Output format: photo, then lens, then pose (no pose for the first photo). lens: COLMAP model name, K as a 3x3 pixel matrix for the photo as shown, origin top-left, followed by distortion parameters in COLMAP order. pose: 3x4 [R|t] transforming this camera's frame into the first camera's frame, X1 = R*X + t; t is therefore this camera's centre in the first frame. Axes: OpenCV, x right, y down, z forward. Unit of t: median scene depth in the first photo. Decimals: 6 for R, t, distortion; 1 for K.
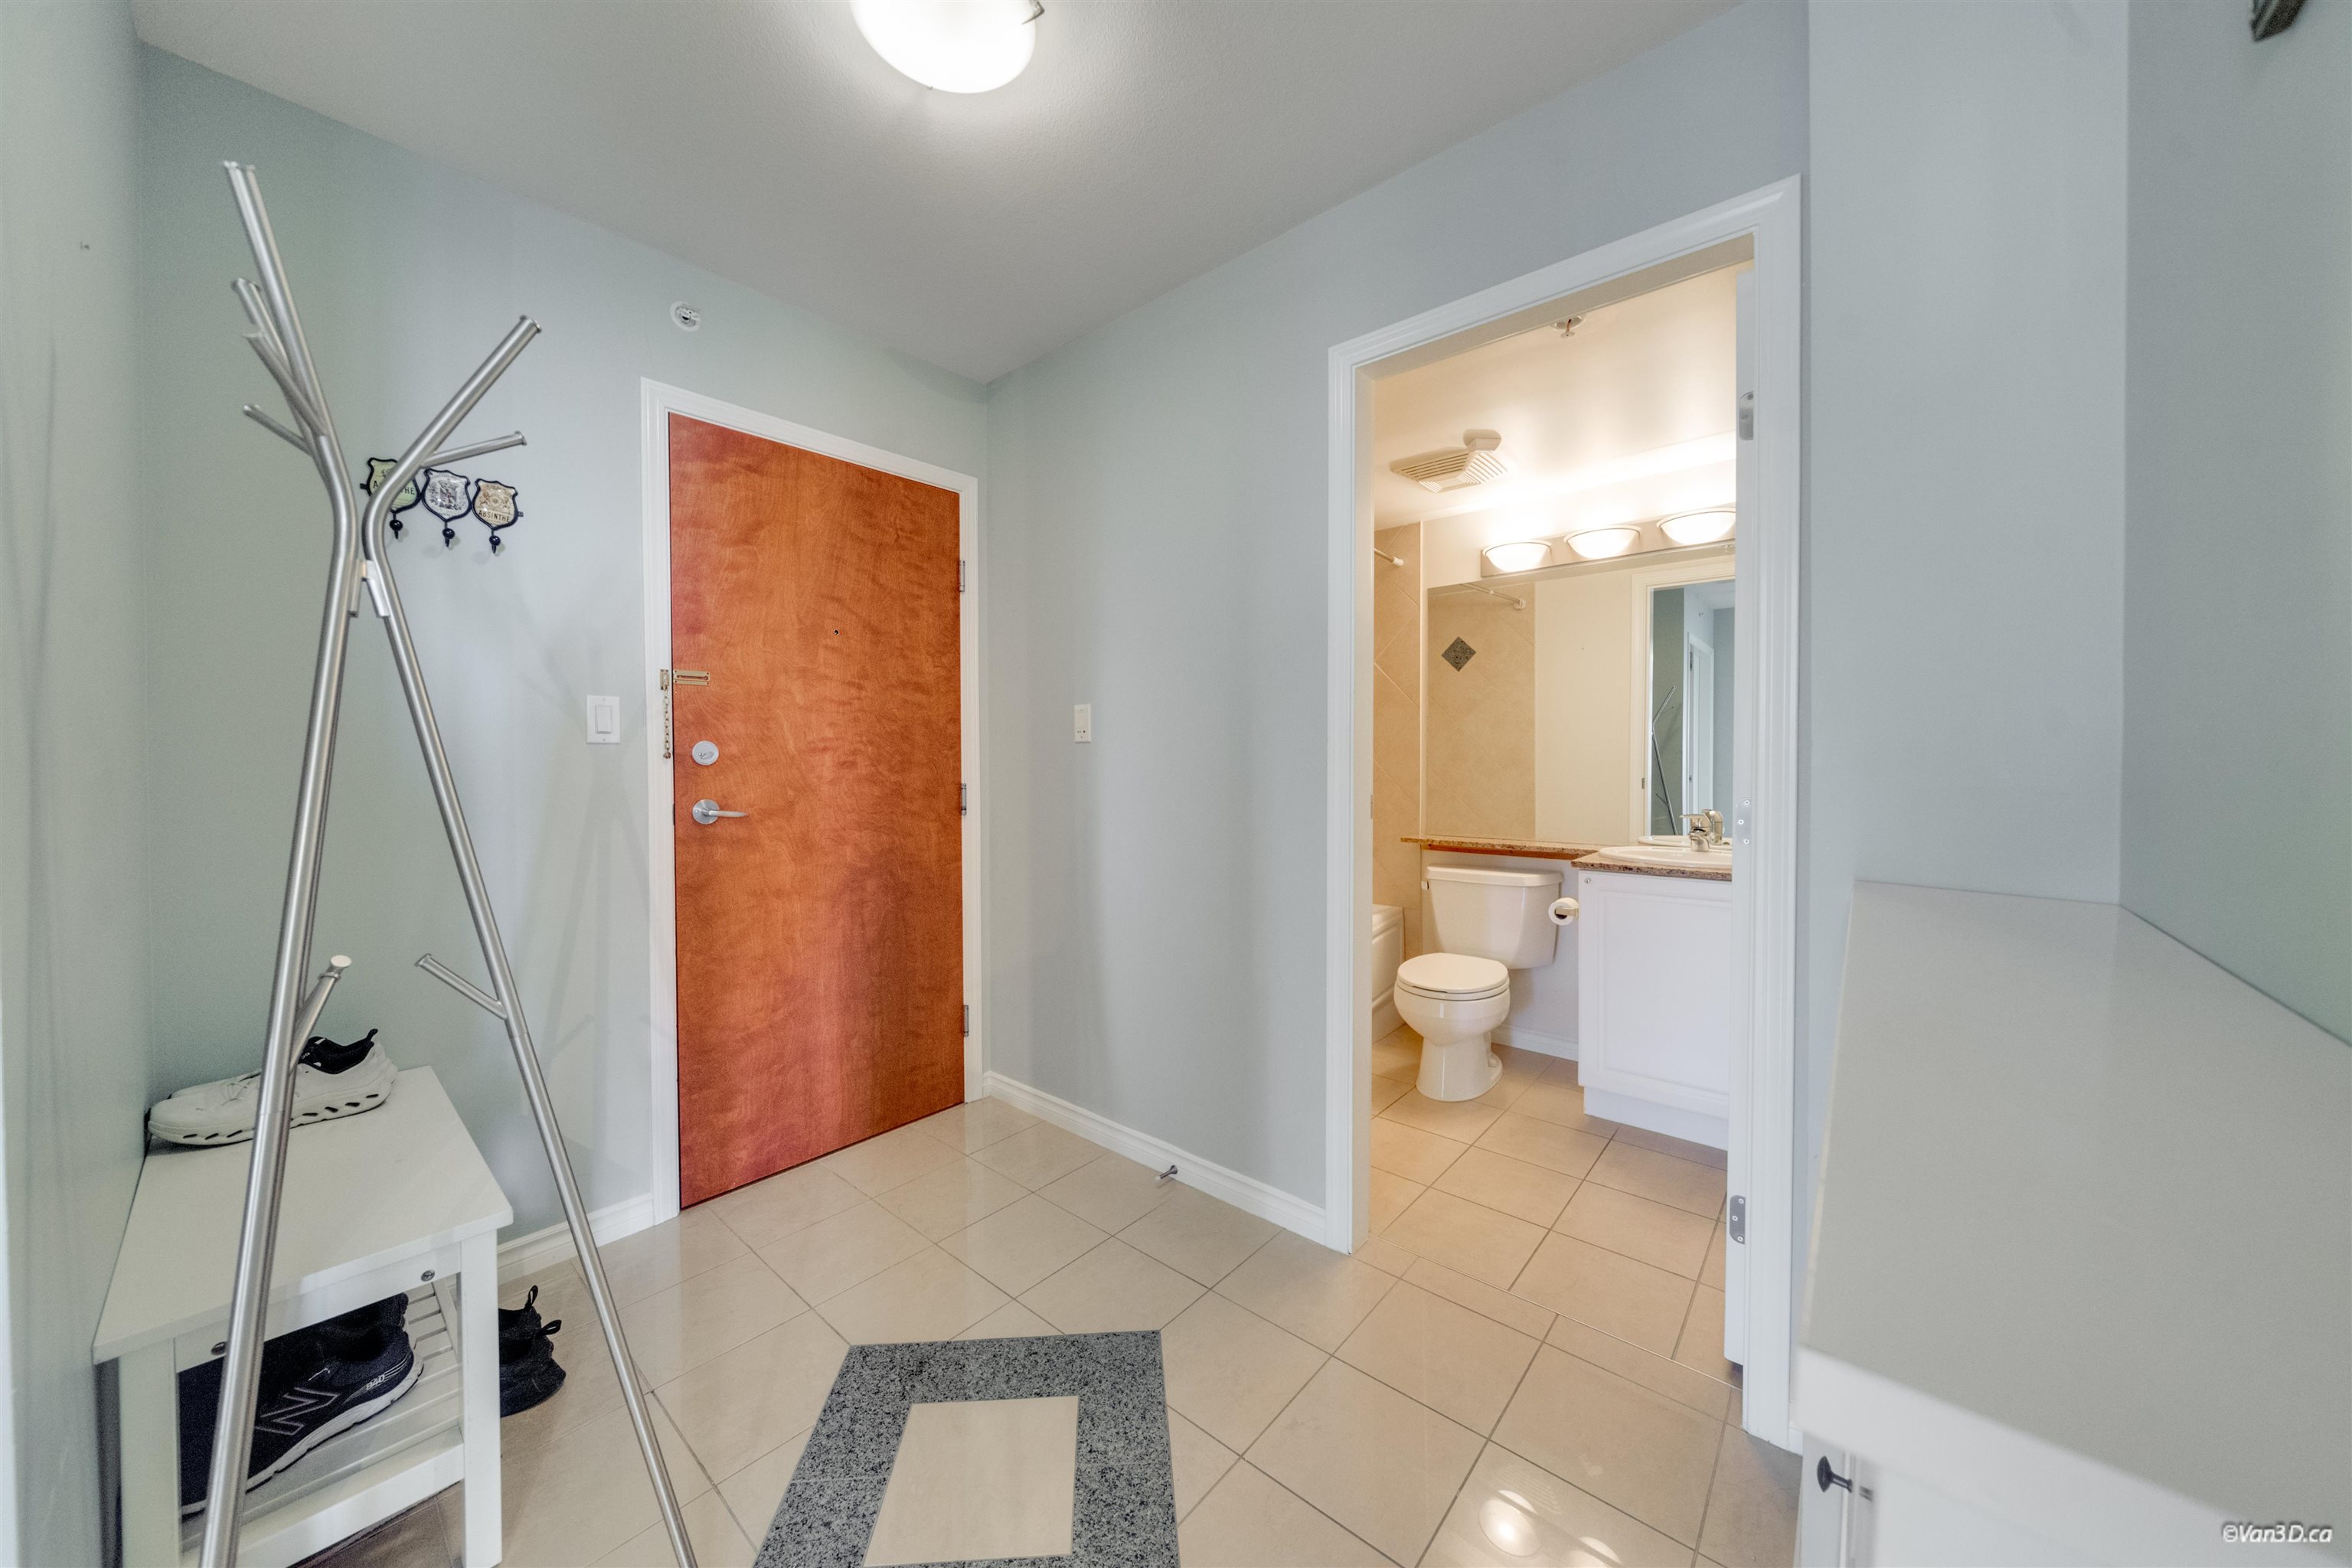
lens RADIAL K [[816.5, 0, 1179.1], [0, 816.5, 774.6], [0, 0, 1]] dist [-0.004057, 0.000020]
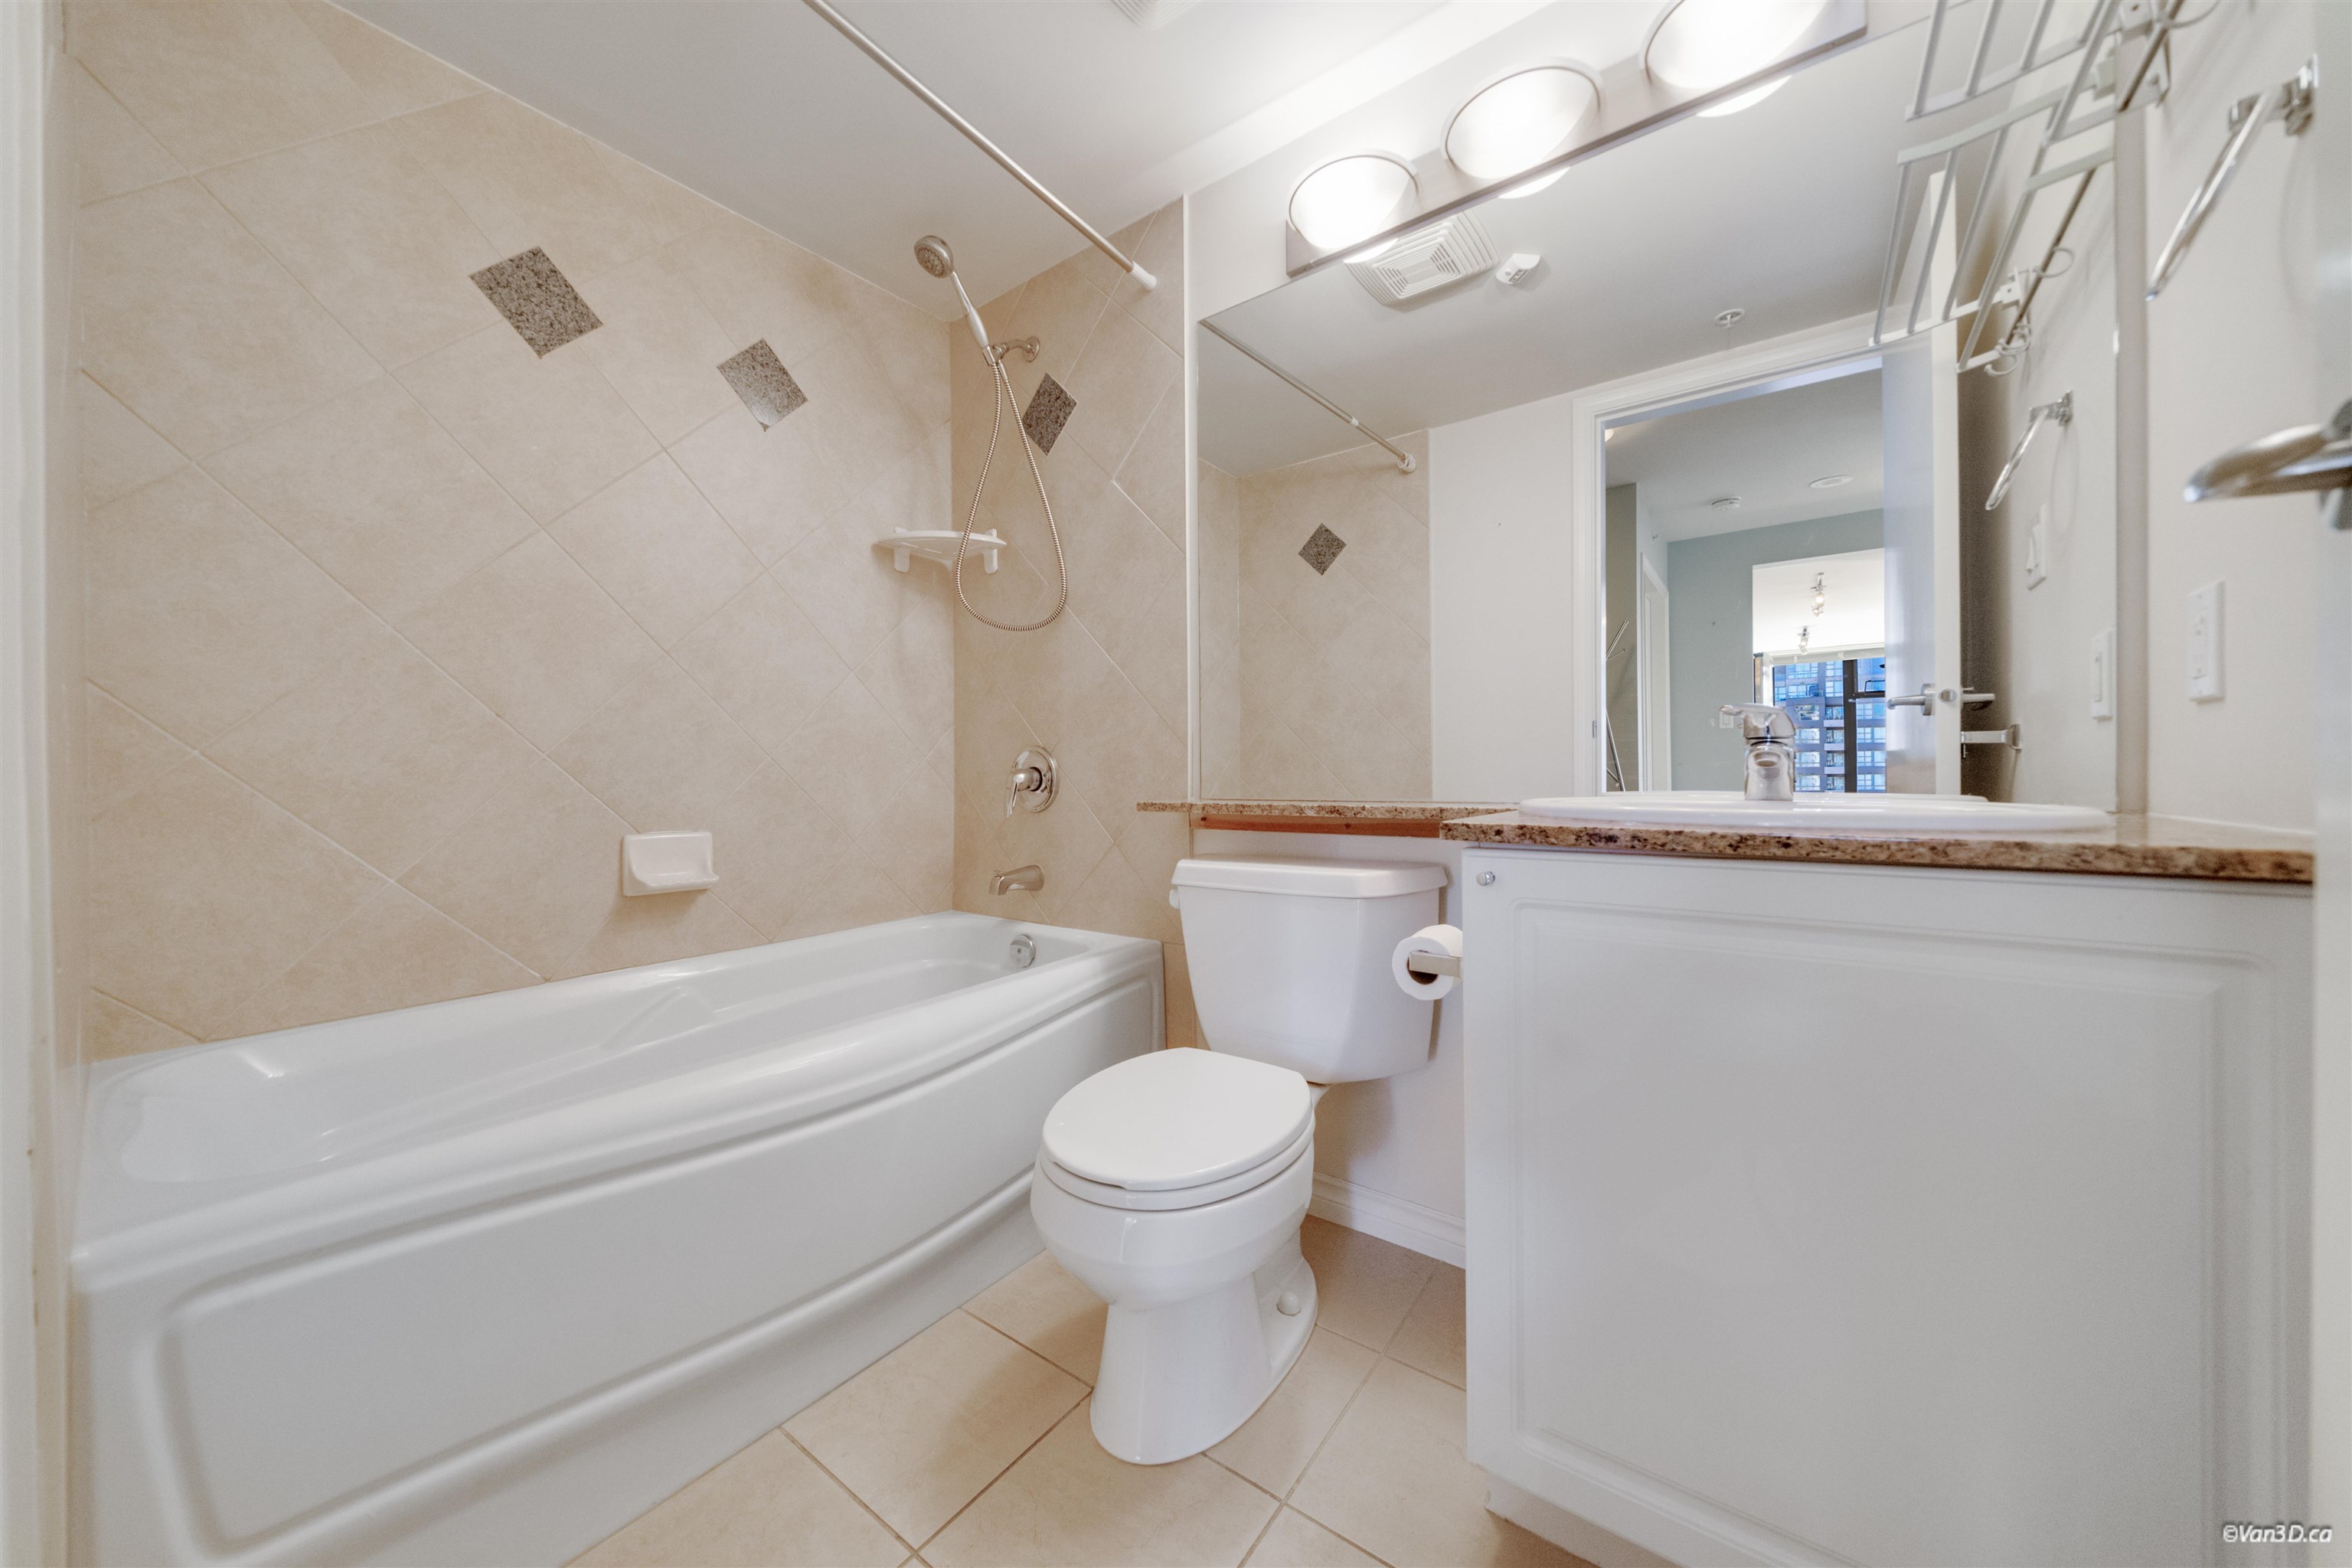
lens RADIAL K [[816.5, 0, 1179.1], [0, 816.5, 774.6], [0, 0, 1]] dist [-0.004057, 0.000020]
pose [[0.997751, -0.004777, 0.066861, 0.276179], [0.005746, 0.999881, -0.014302, 0.071064], [-0.066785, 0.014654, 0.997660, 0.525238]]
